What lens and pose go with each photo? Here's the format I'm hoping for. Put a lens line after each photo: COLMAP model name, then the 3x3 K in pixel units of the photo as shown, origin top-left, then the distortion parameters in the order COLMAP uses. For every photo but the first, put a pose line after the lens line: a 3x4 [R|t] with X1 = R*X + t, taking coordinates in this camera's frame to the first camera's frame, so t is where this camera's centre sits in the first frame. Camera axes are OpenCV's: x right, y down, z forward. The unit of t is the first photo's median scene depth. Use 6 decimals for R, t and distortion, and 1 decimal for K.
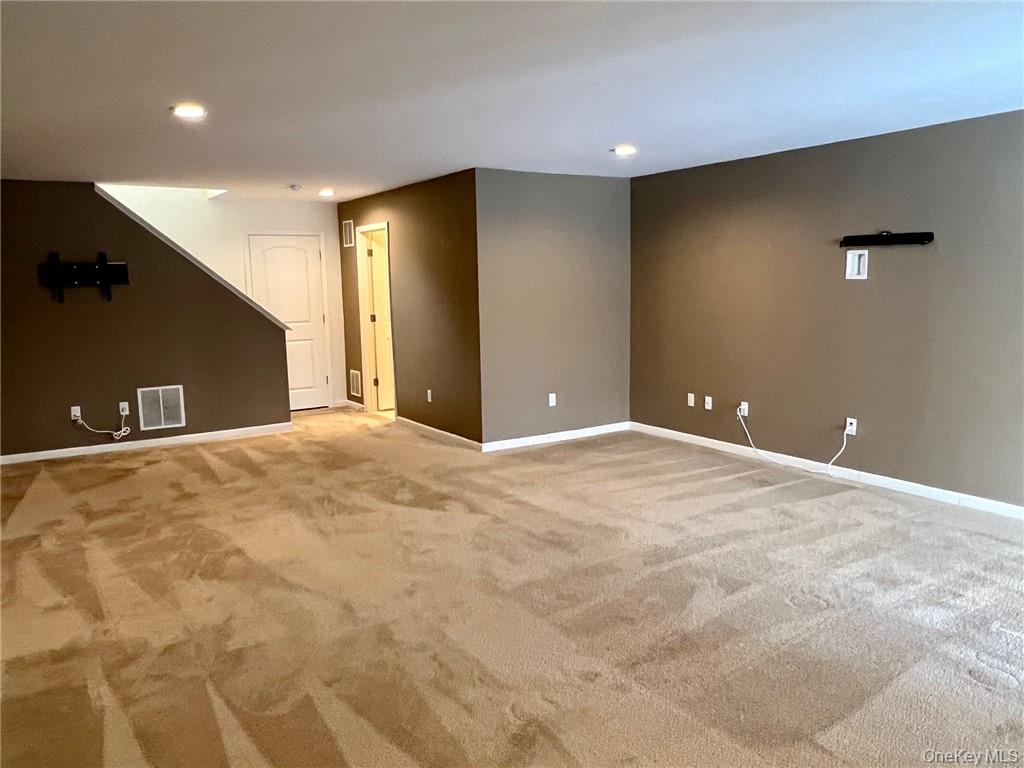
lens RADIAL K [[767.1, 0, 509.9], [0, 767.1, 386.3], [0, 0, 1]] dist [-0.000907, -0.000218]
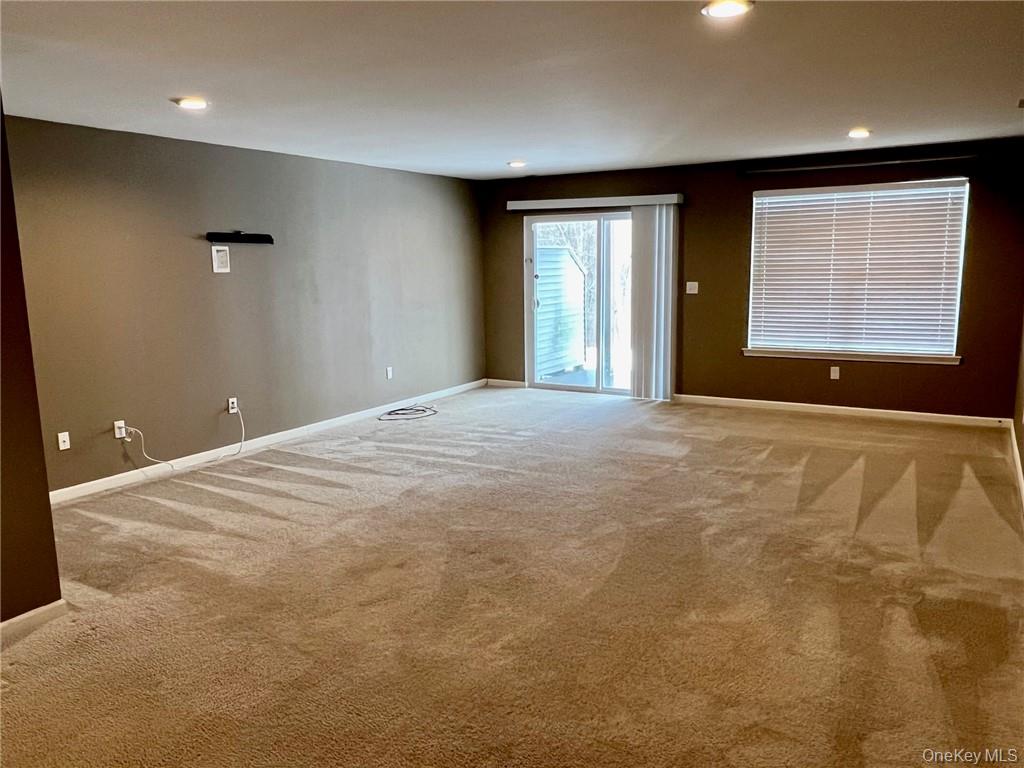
lens RADIAL K [[767.1, 0, 509.5], [0, 767.1, 385.1], [0, 0, 1]] dist [-0.000907, -0.000218]
pose [[-0.434313, -0.120992, 0.892599, -0.727093], [0.151255, 0.967071, 0.204683, -0.145263], [-0.887972, 0.223907, -0.401711, 1.106550]]
